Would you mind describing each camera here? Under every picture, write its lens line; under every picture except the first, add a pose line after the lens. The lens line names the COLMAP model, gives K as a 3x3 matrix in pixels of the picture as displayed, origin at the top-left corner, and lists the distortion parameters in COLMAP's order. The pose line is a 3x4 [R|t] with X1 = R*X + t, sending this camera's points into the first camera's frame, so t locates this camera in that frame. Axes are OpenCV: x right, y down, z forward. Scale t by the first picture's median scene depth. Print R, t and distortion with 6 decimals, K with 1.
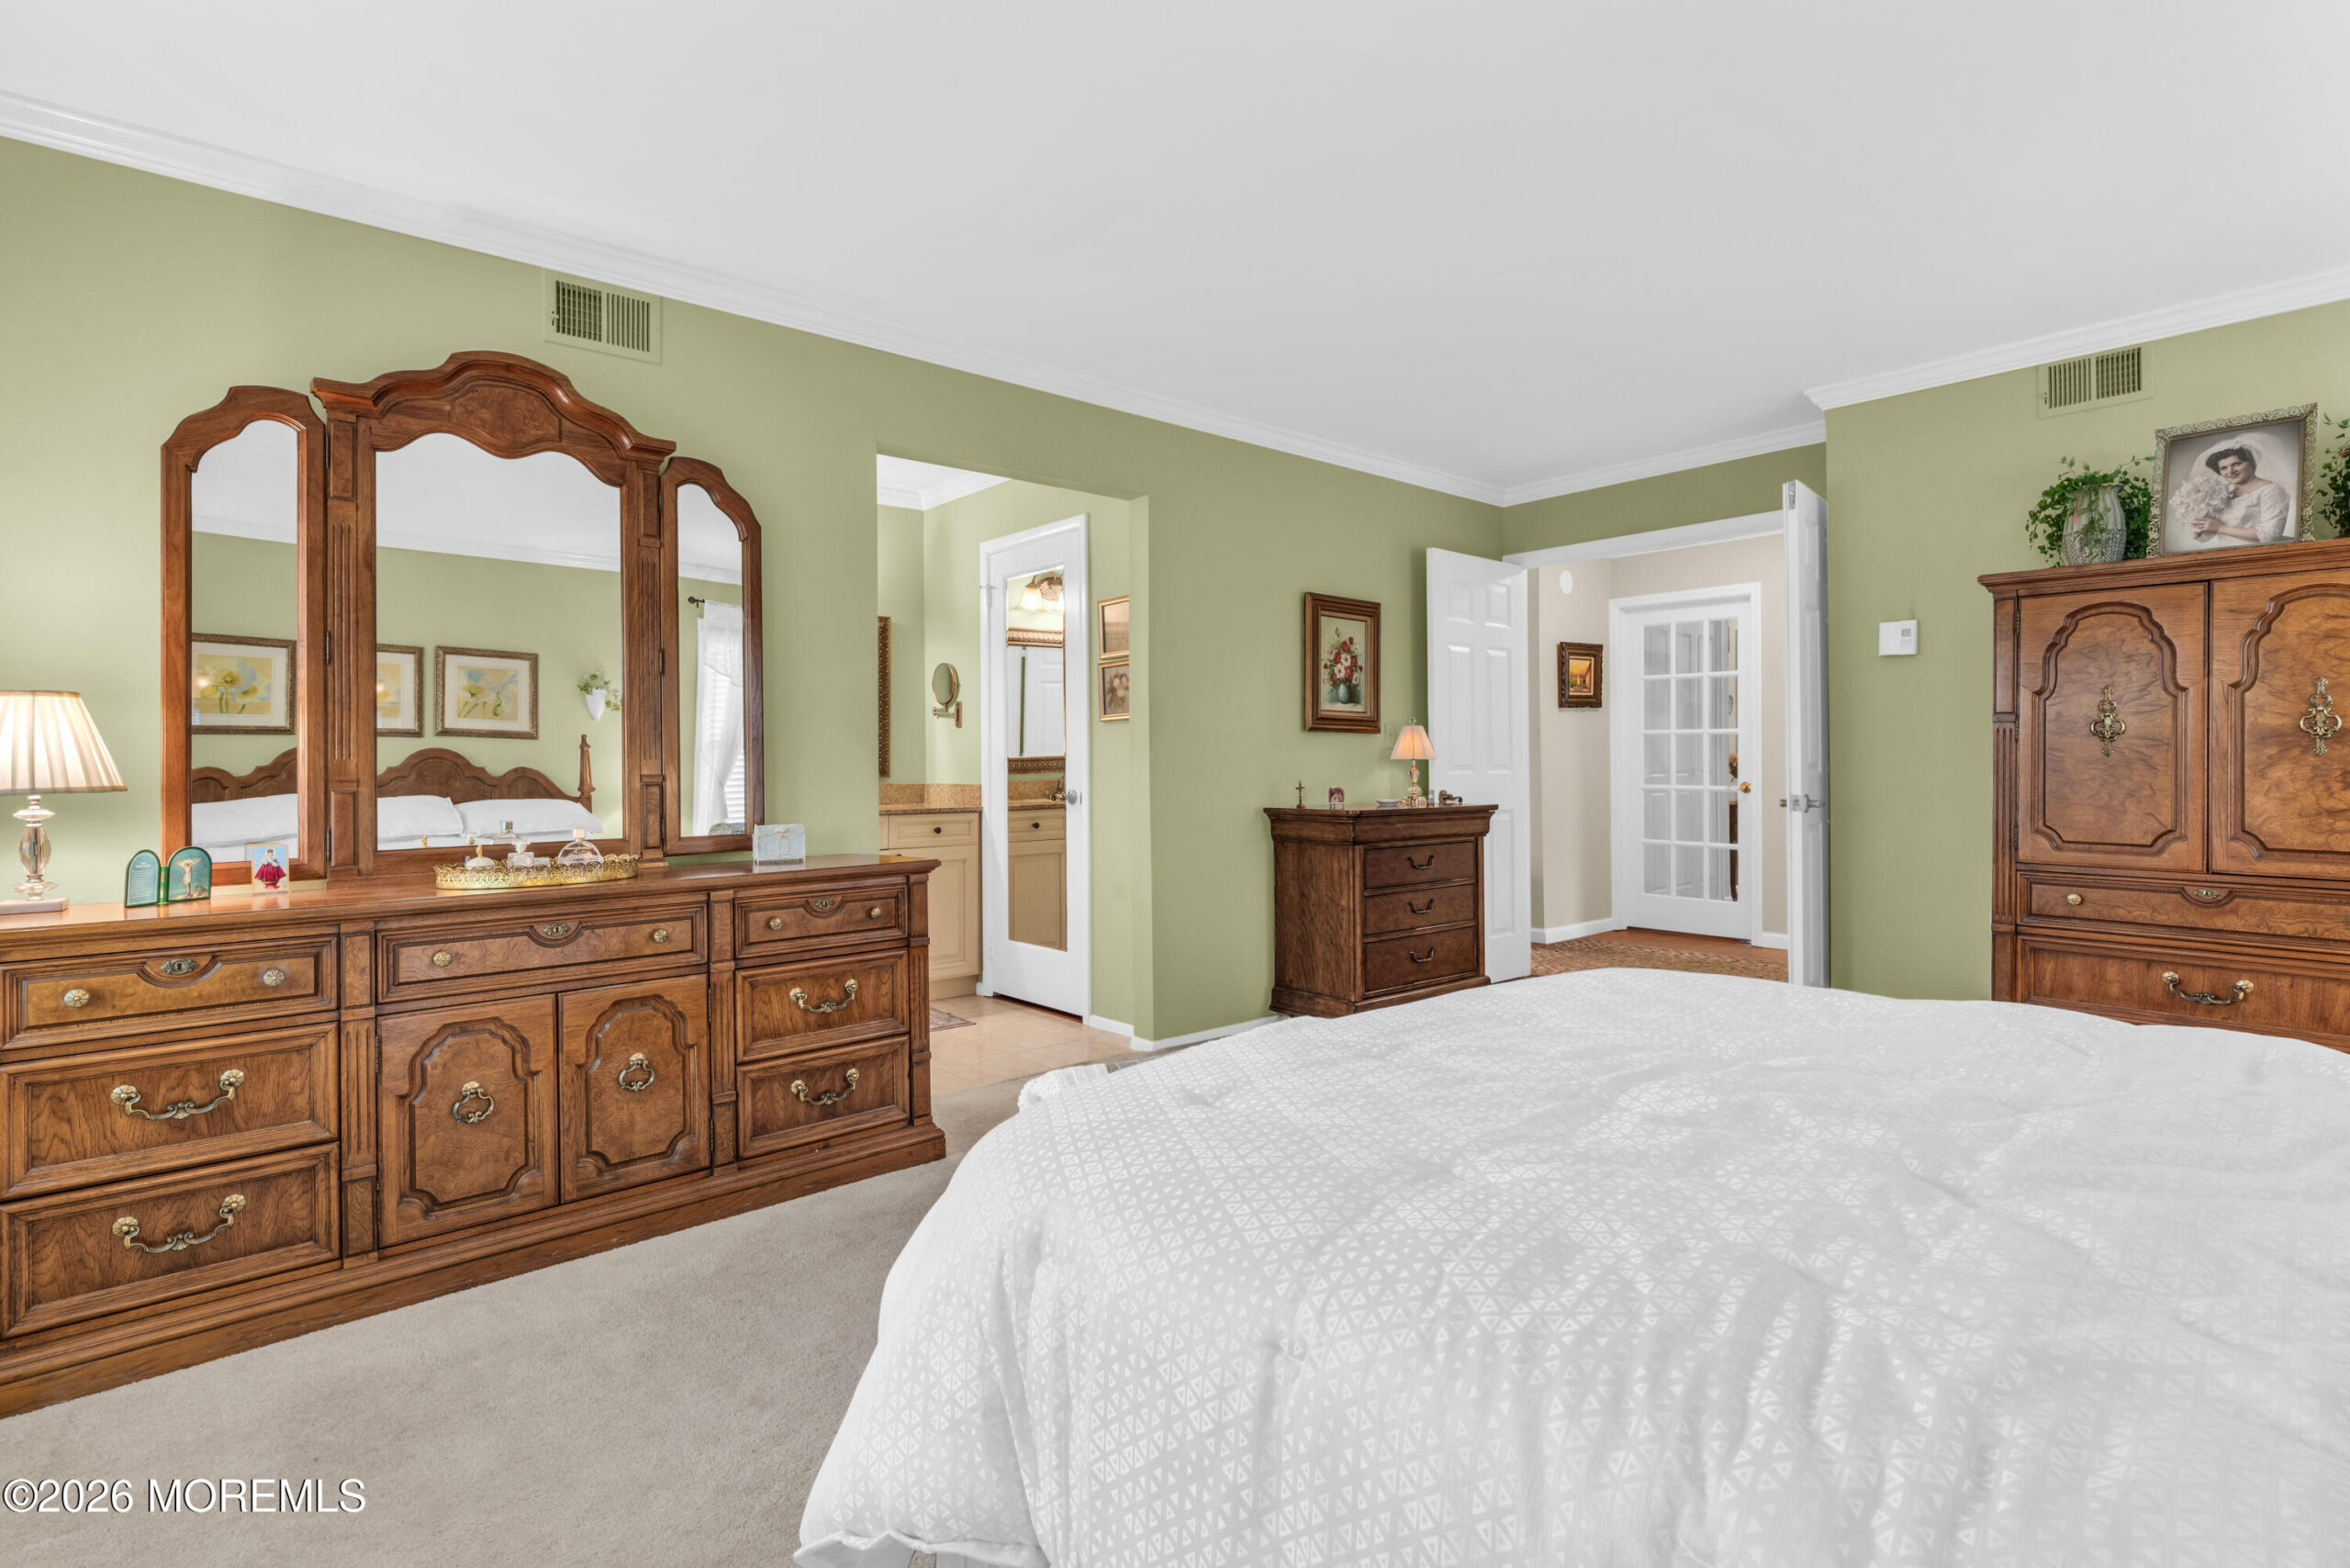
lens RADIAL K [[1099.7, 0, 1182.4], [0, 1099.7, 752.2], [0, 0, 1]] dist [0.002971, 0.000465]
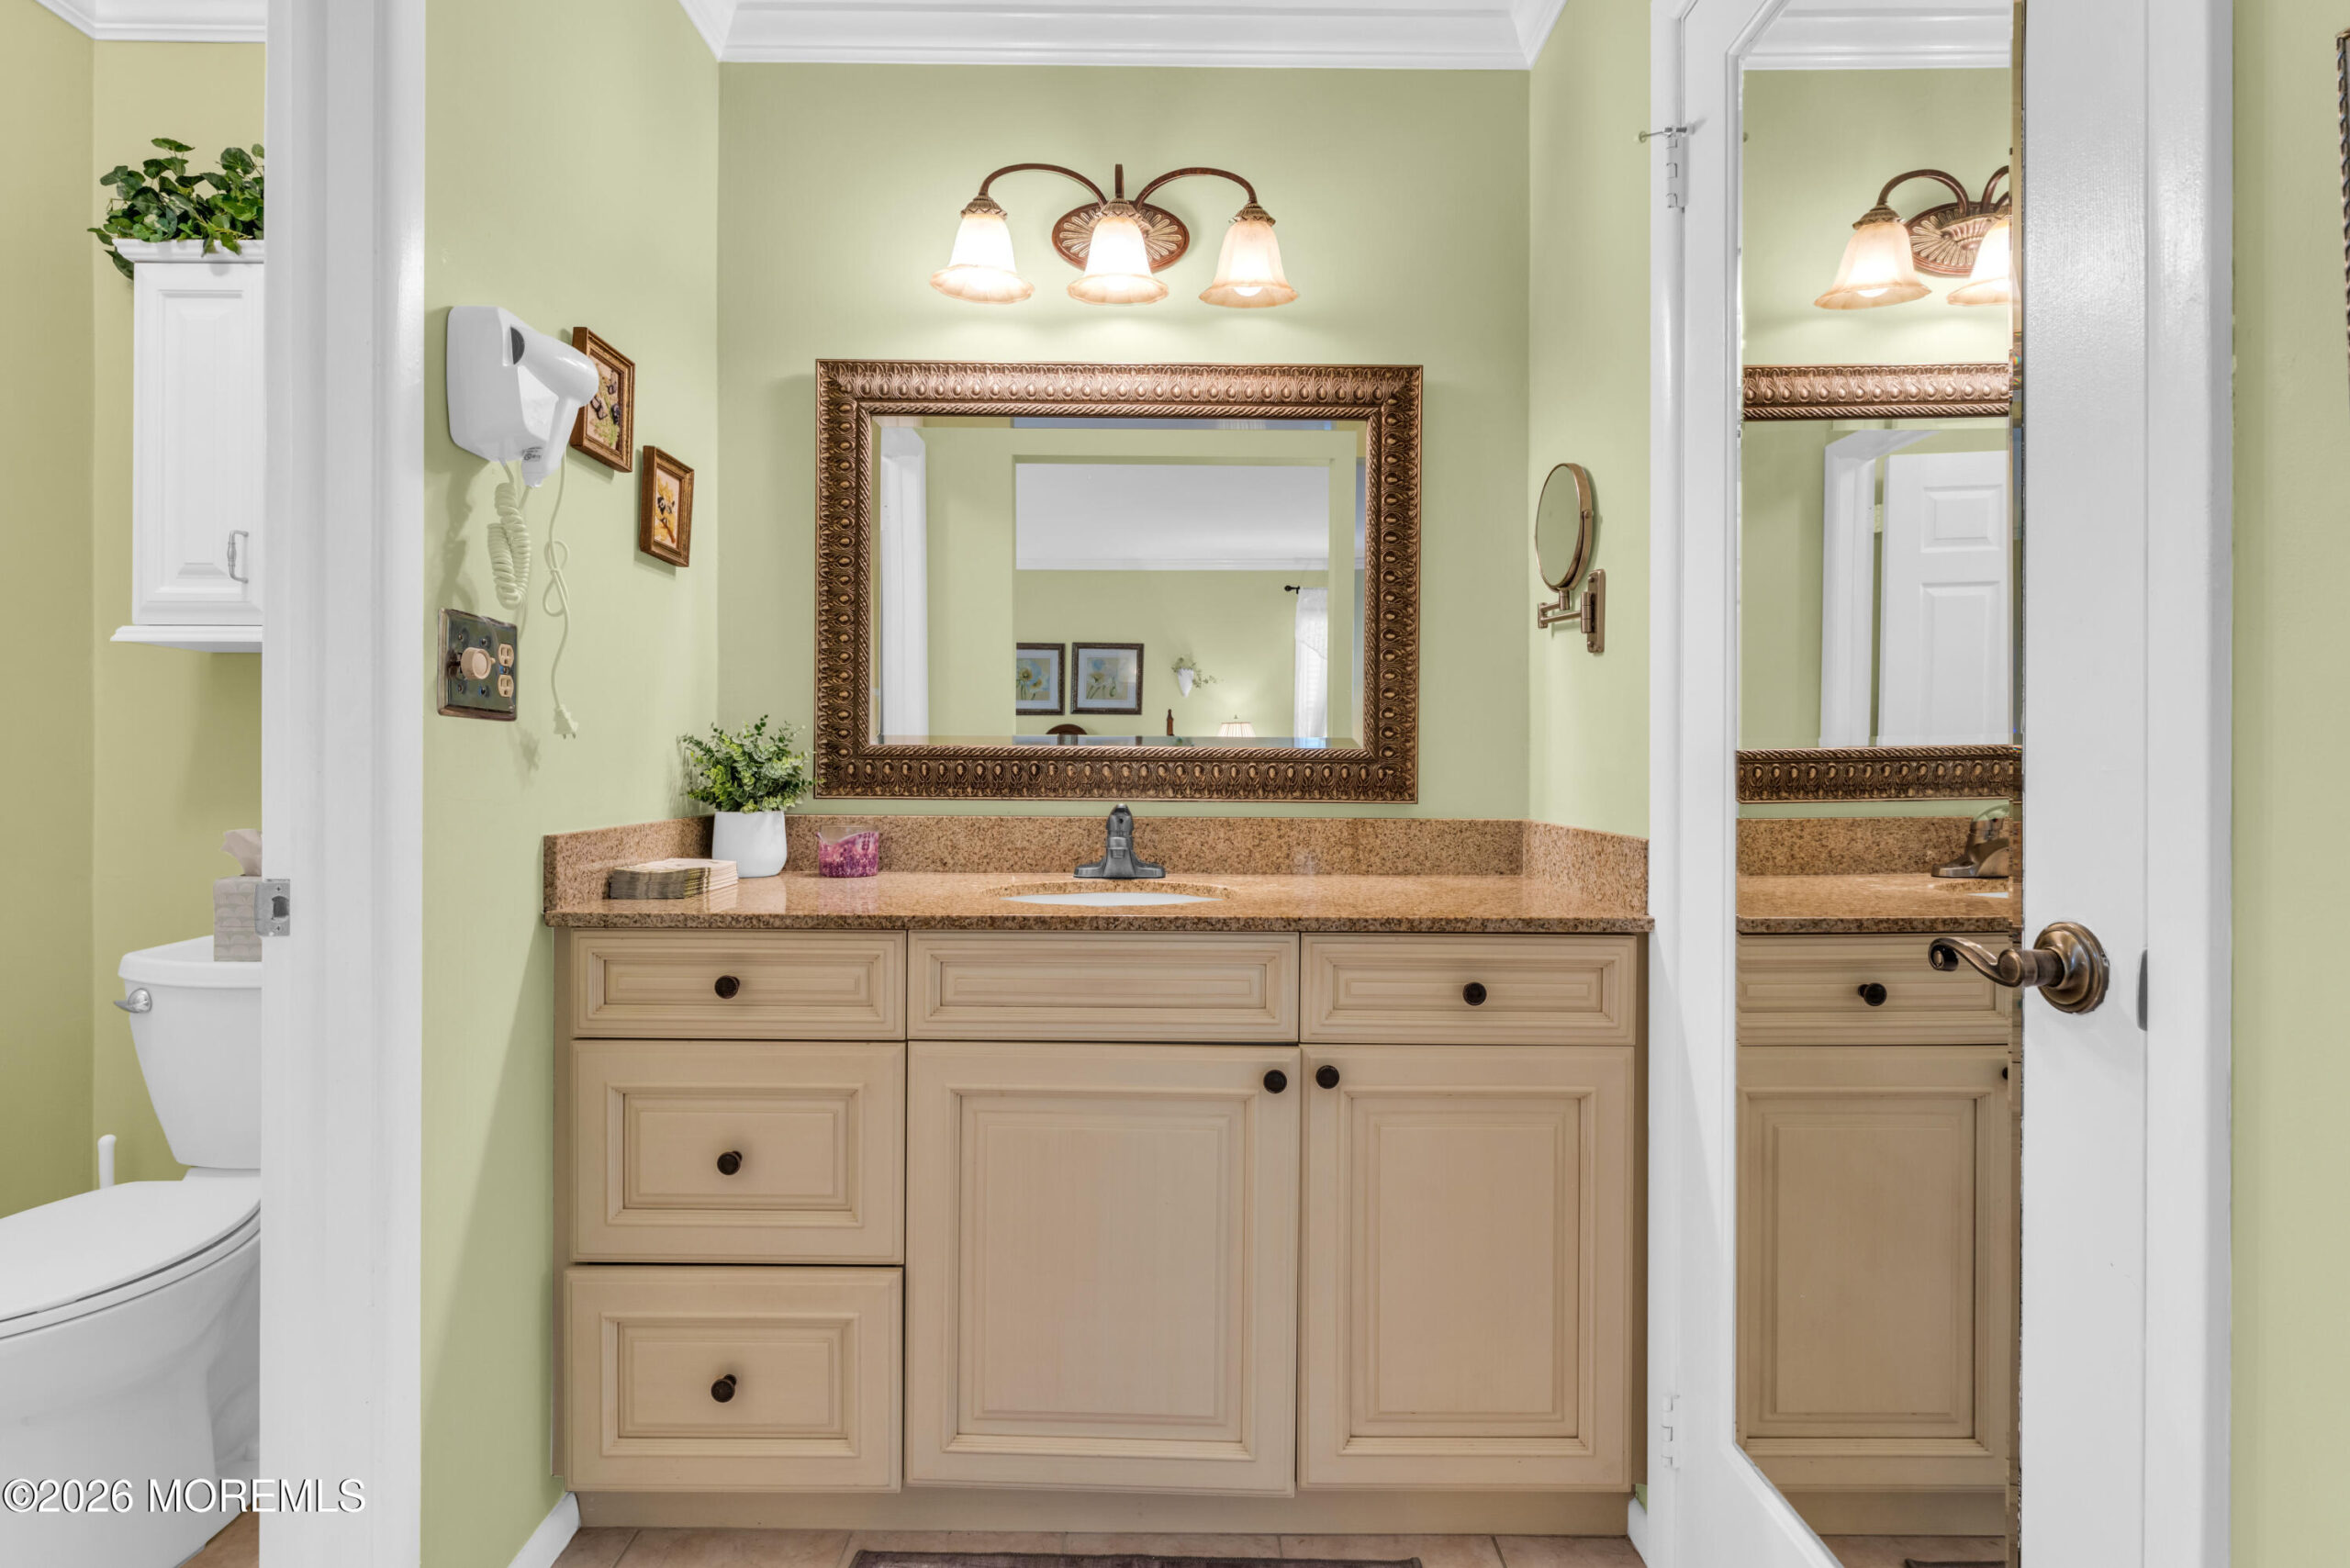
lens RADIAL K [[1070.9, 0, 1175.0], [0, 1070.9, 784.0], [0, 0, 1]] dist [-0.000300, -0.000275]
pose [[0.724349, 0.017611, -0.689209, -0.077520], [0.006294, 0.999463, 0.032153, 0.004553], [0.689405, -0.027628, 0.723849, 0.691348]]
